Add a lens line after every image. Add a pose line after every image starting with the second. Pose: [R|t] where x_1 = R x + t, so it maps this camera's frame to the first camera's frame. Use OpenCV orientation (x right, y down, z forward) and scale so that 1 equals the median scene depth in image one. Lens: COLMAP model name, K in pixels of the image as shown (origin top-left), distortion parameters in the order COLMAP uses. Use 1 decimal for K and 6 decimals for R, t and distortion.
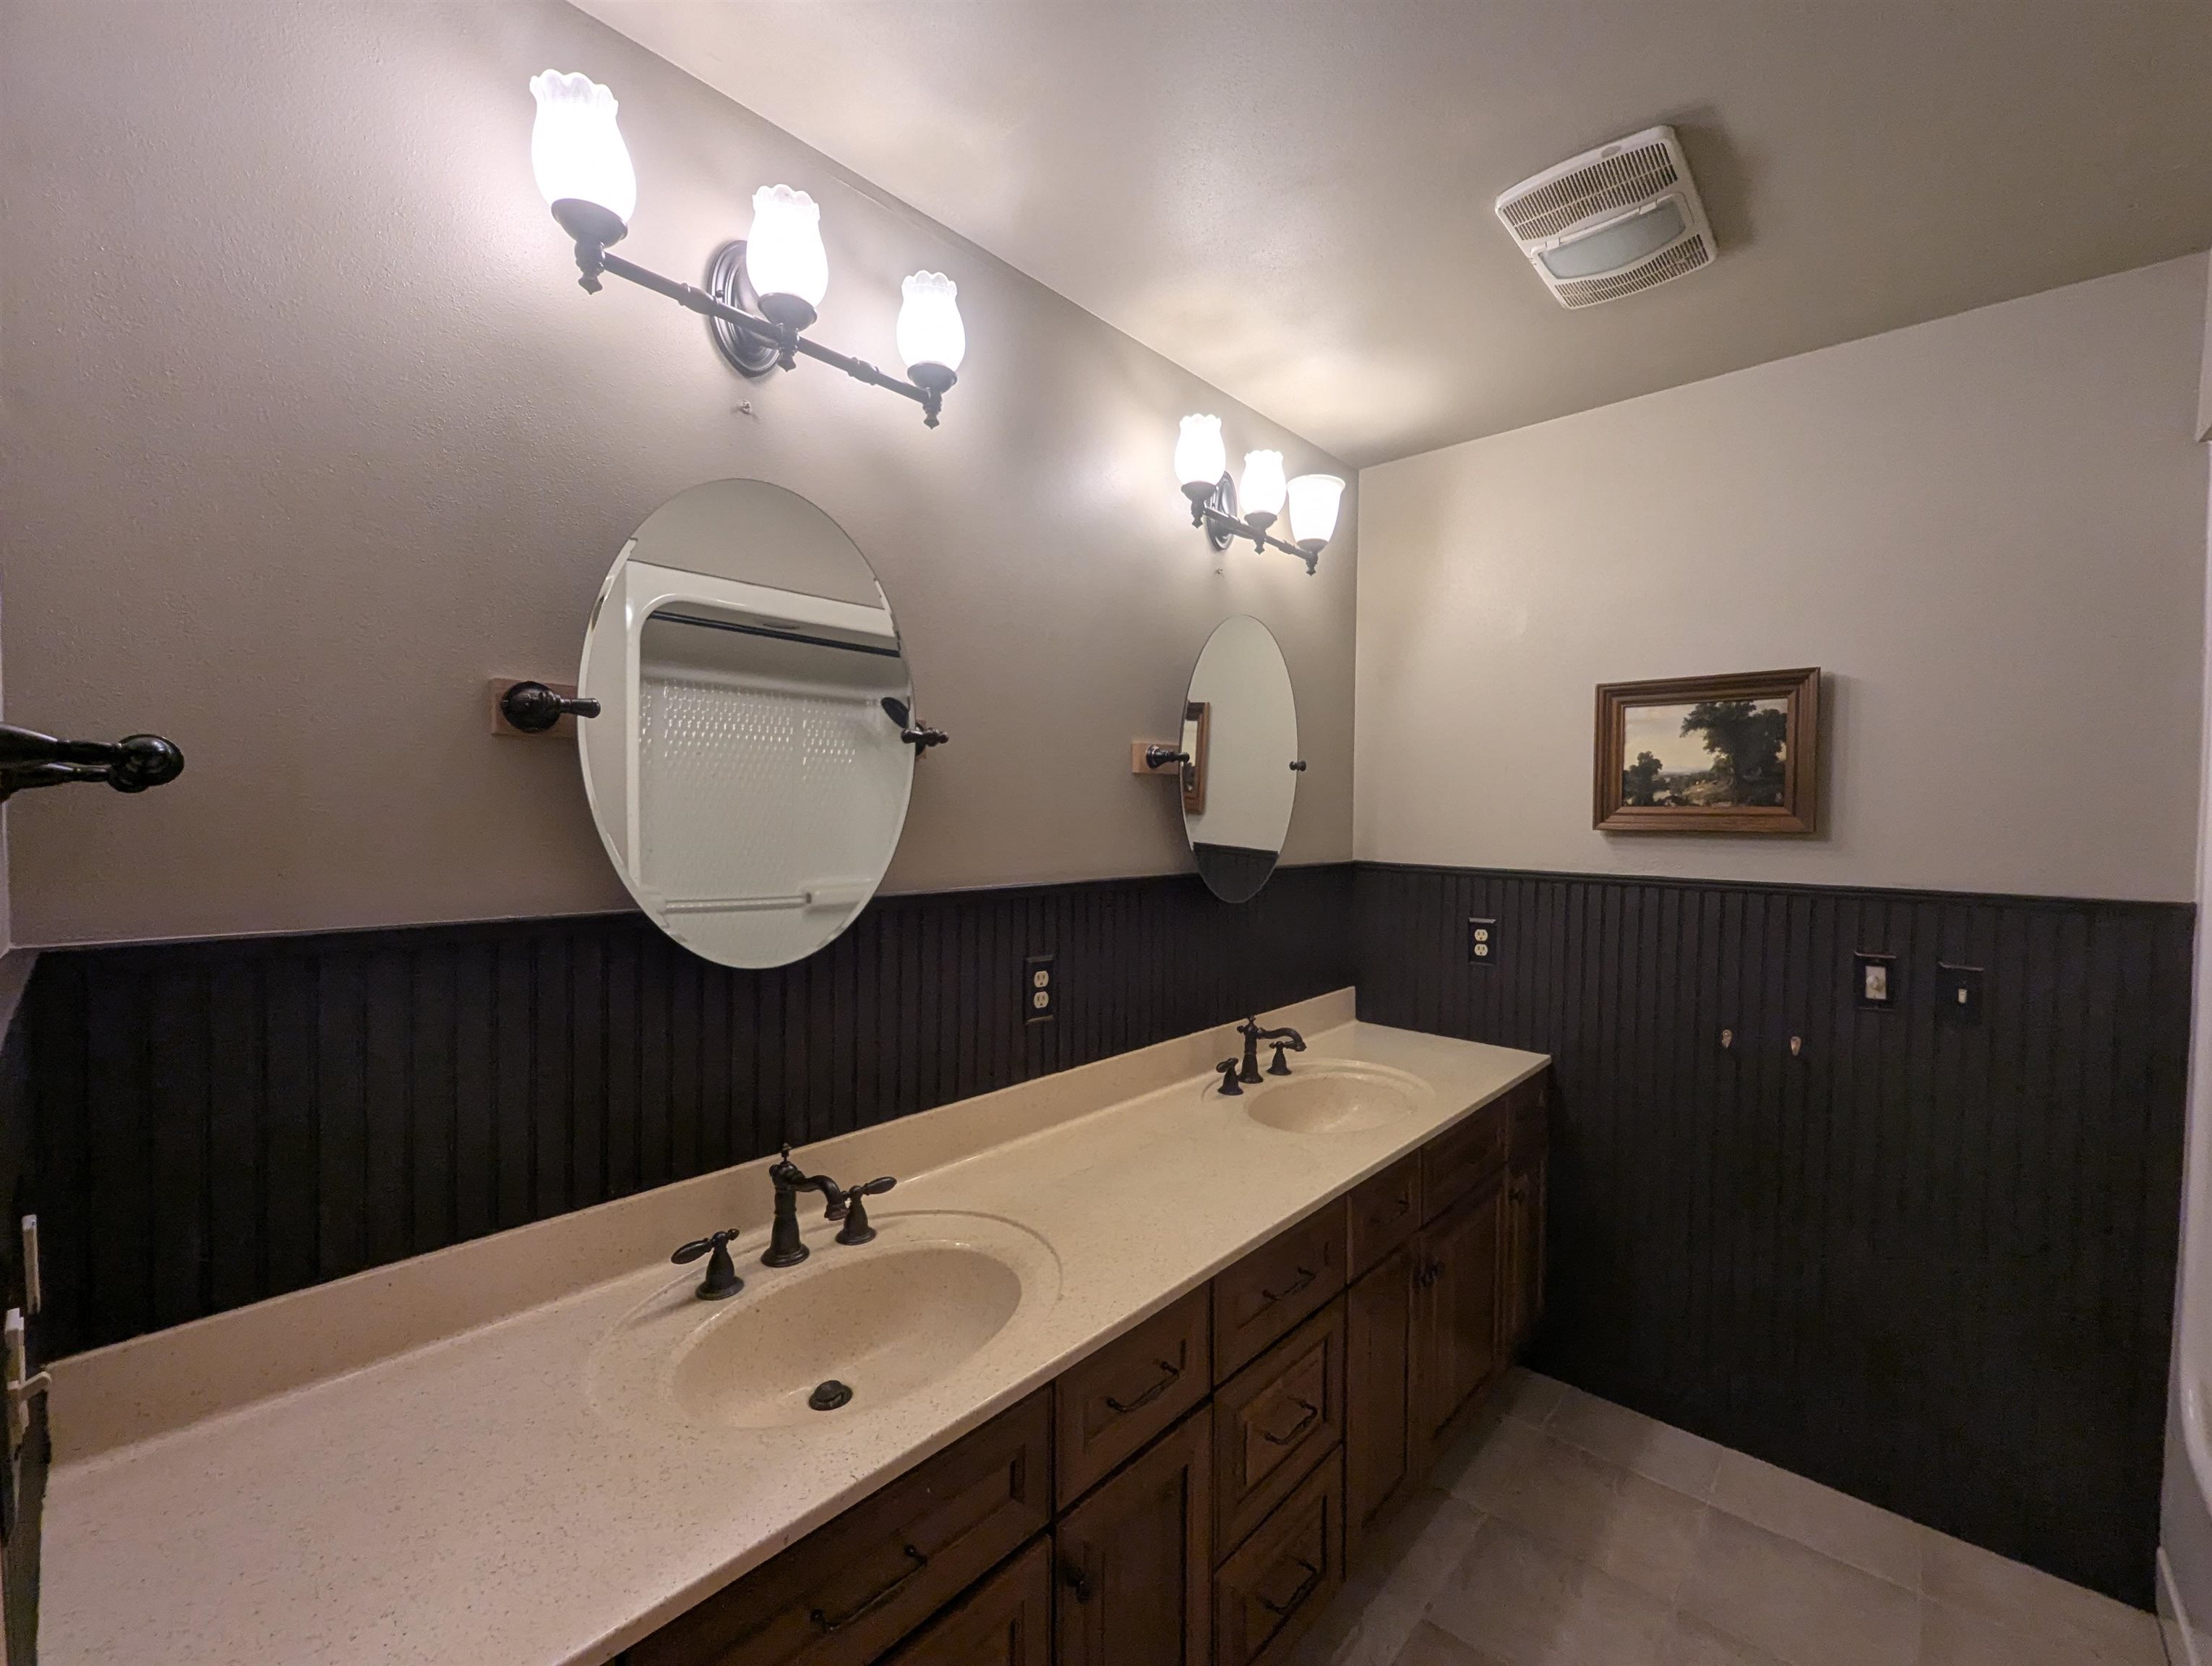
lens RADIAL K [[926.8, 0, 1102.7], [0, 926.8, 834.6], [0, 0, 1]] dist [0.001439, 0.000200]
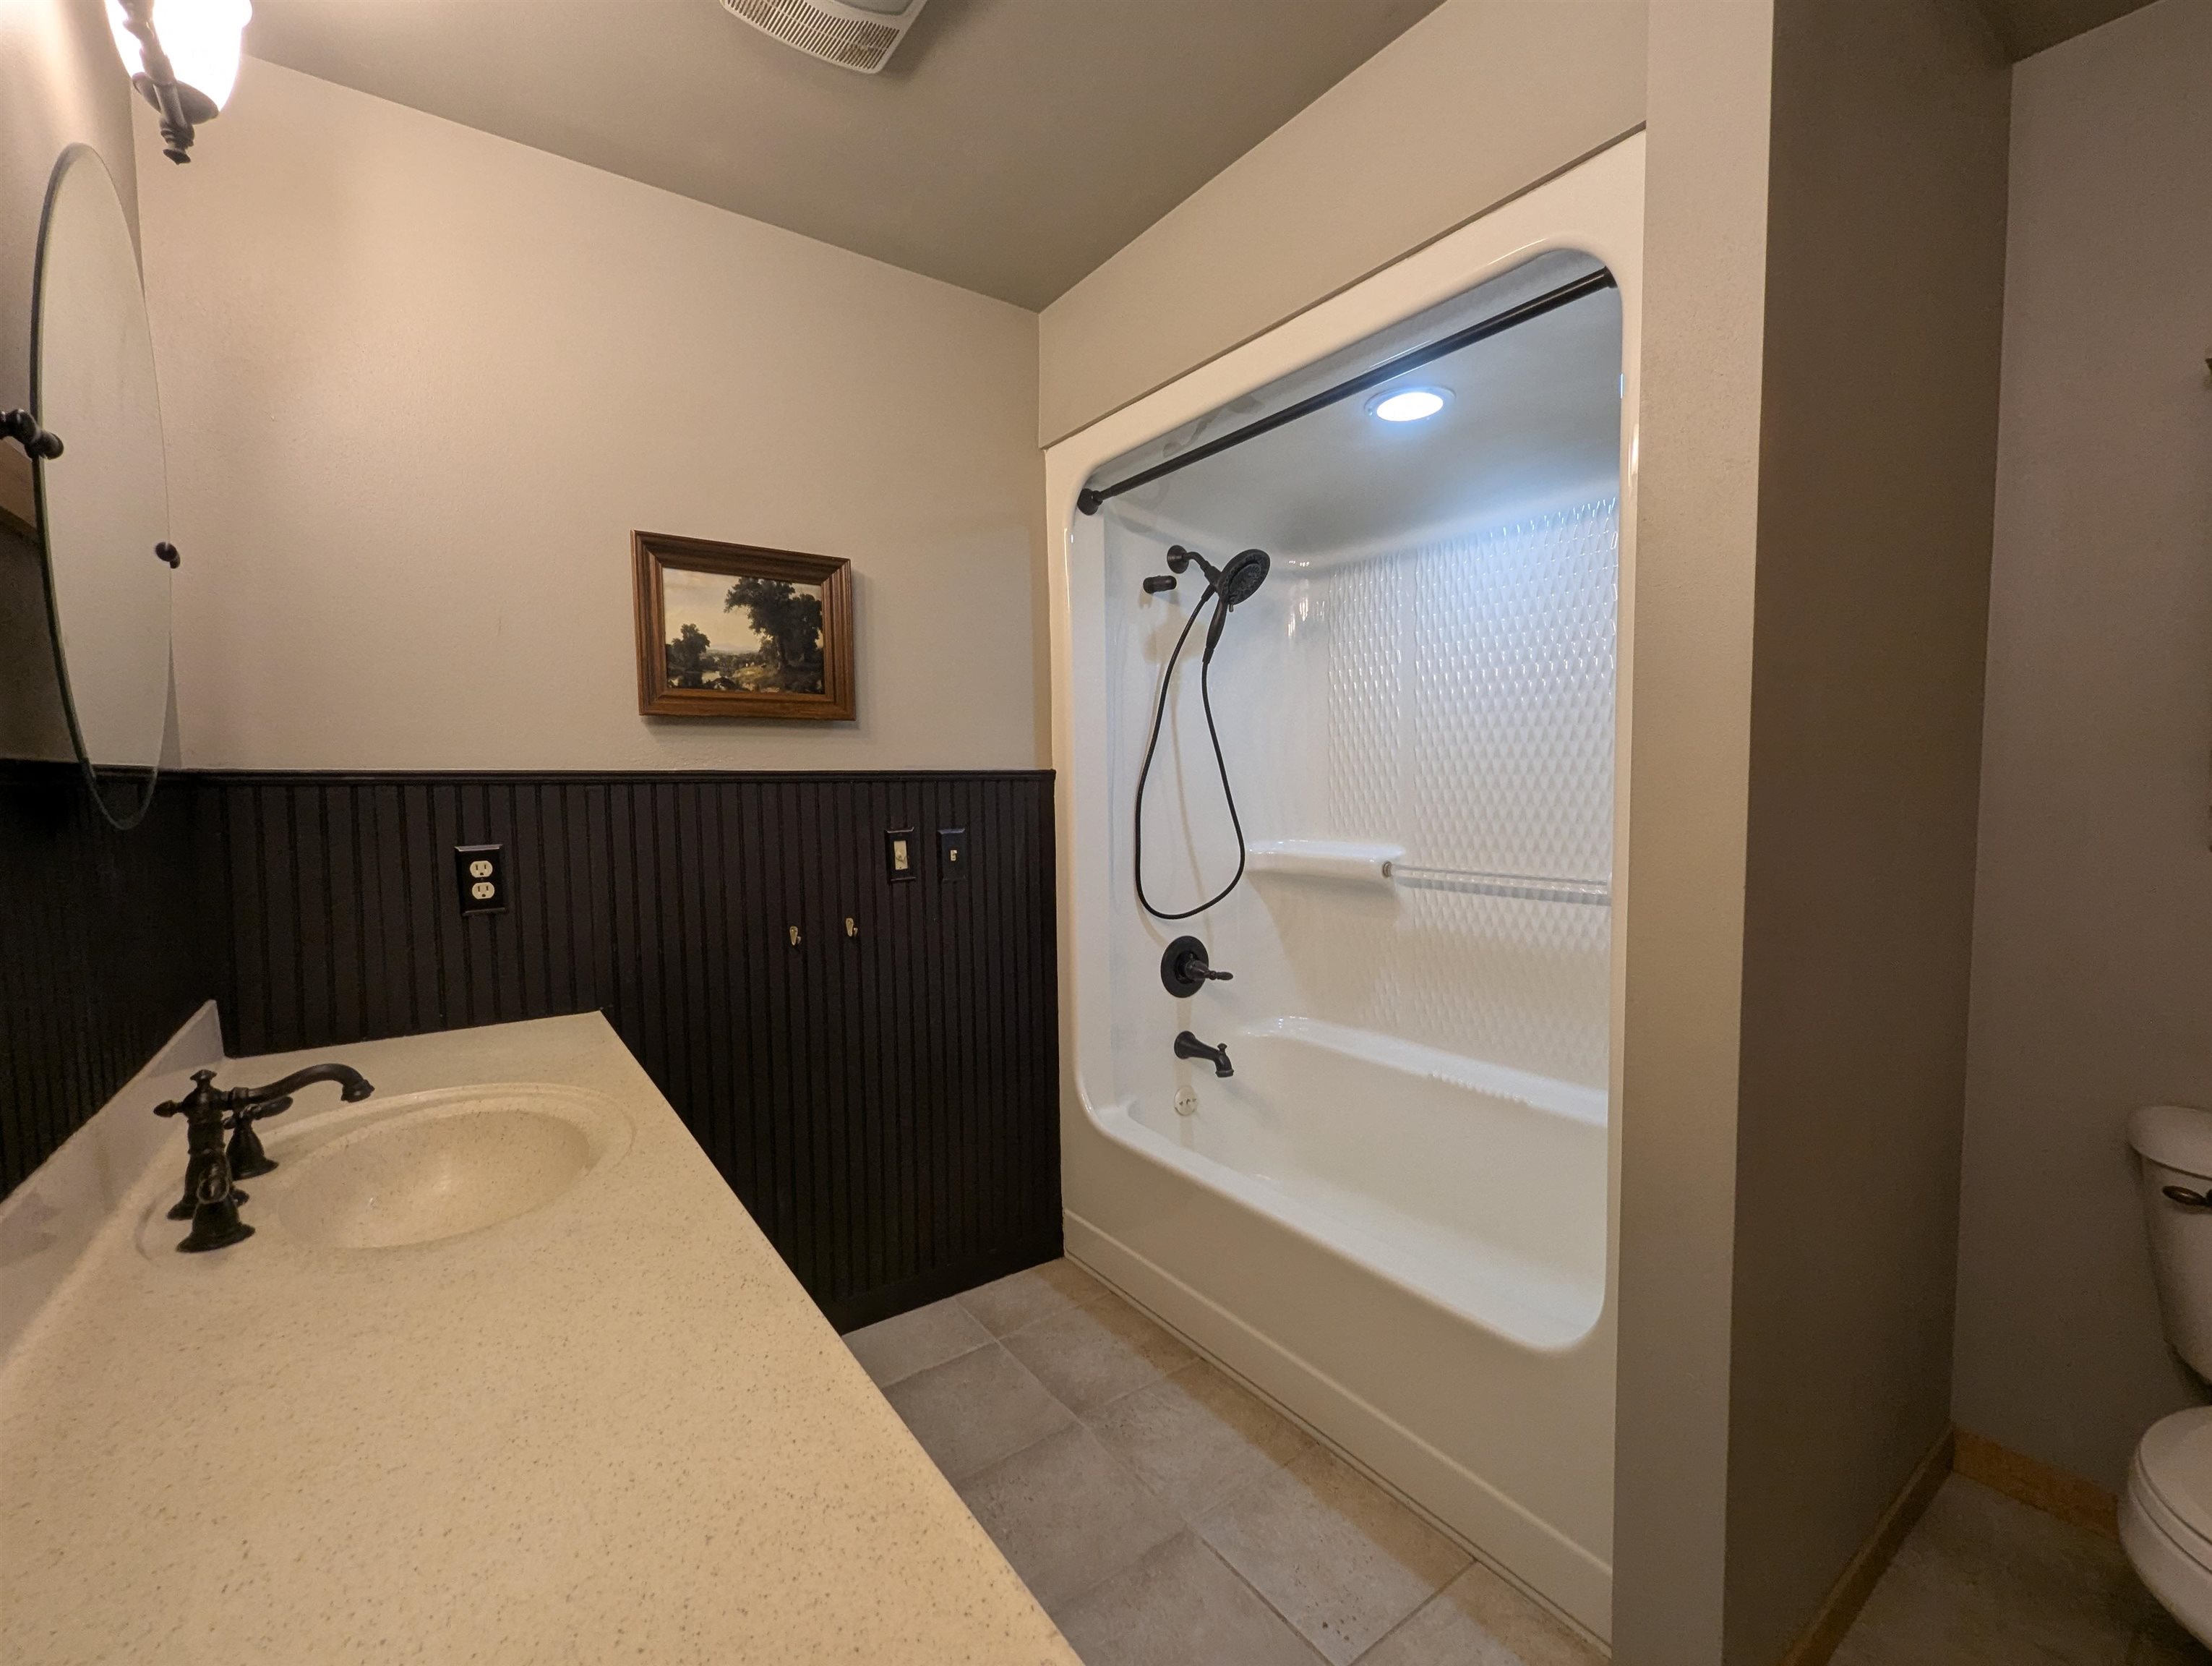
lens RADIAL K [[926.8, 0, 1100.5], [0, 926.8, 840.6], [0, 0, 1]] dist [0.001439, 0.000200]
pose [[0.219783, -0.071836, 0.972900, -0.179054], [0.040913, 0.997086, 0.064380, 0.071318], [-0.974691, 0.025655, 0.222081, 0.460051]]
